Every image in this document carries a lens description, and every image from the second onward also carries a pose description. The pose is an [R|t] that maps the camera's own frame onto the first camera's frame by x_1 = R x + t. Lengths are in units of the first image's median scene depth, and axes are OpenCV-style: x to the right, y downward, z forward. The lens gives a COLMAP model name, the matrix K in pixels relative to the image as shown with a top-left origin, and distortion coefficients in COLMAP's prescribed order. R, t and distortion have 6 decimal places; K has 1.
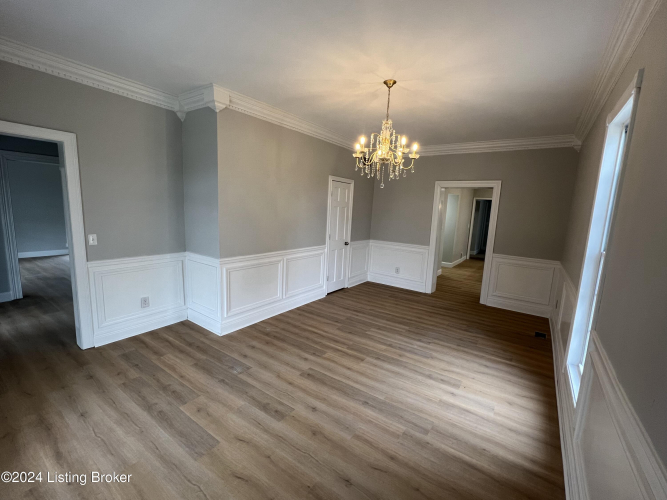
lens RADIAL K [[294.1, 0, 336.9], [0, 294.1, 252.4], [0, 0, 1]] dist [0.002967, 0.000081]
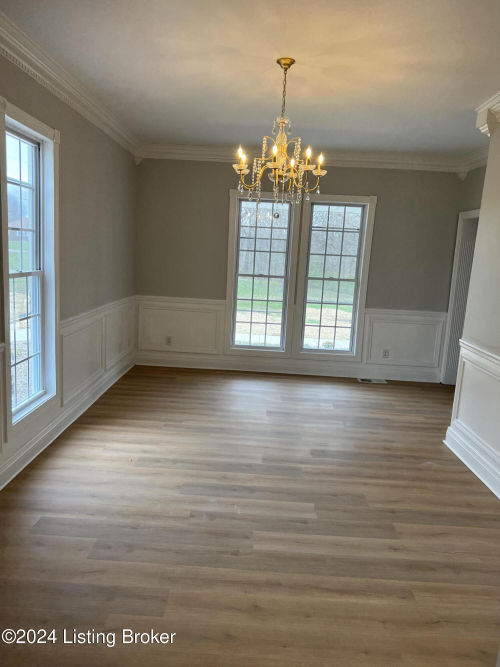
lens RADIAL K [[499.3, 0, 249.4], [0, 499.3, 331.2], [0, 0, 1]] dist [0.033181, -0.037238]
pose [[-0.829243, 0.006653, -0.558849, 0.704137], [-0.168917, 0.950182, 0.261957, -0.223072], [0.532751, 0.311625, -0.786808, 1.618591]]
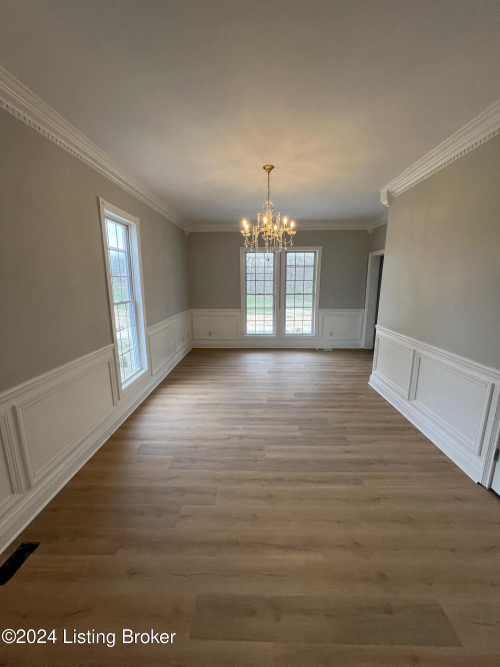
lens RADIAL K [[265.7, 0, 253.2], [0, 265.7, 330.8], [0, 0, 1]] dist [-0.000266, 0.000019]
pose [[-0.829735, 0.069853, -0.553769, 0.659968], [-0.114252, 0.949875, 0.291006, -0.217329], [0.546339, 0.304728, -0.780164, 1.544770]]
